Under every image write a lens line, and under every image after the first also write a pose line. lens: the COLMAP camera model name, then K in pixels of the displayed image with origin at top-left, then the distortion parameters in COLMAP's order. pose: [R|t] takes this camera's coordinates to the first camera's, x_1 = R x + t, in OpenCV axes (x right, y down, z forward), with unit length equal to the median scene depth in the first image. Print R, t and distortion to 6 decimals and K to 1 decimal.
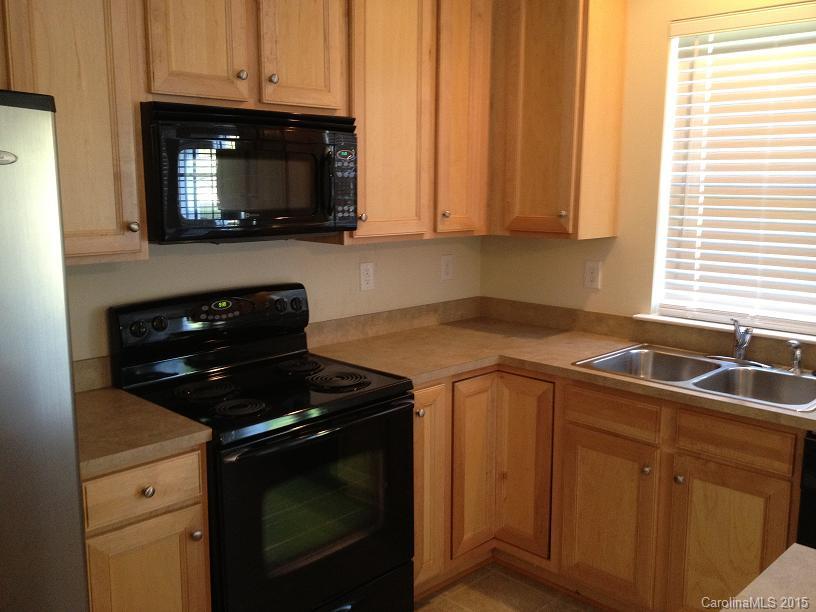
lens RADIAL K [[773.5, 0, 408.0], [0, 773.5, 306.0], [0, 0, 1]] dist [0.130832, -0.224710]
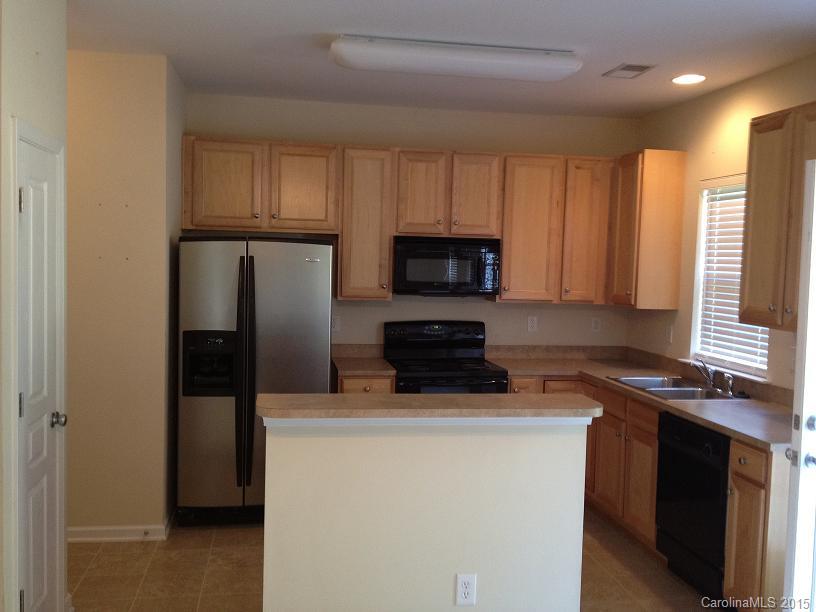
lens RADIAL K [[773.5, 0, 408.0], [0, 773.5, 306.0], [0, 0, 1]] dist [0.130832, -0.224710]
pose [[0.816675, 0.054364, -0.574531, 0.810153], [-0.117599, 0.990341, -0.073453, 0.094137], [0.564989, 0.127551, 0.815180, -0.671342]]
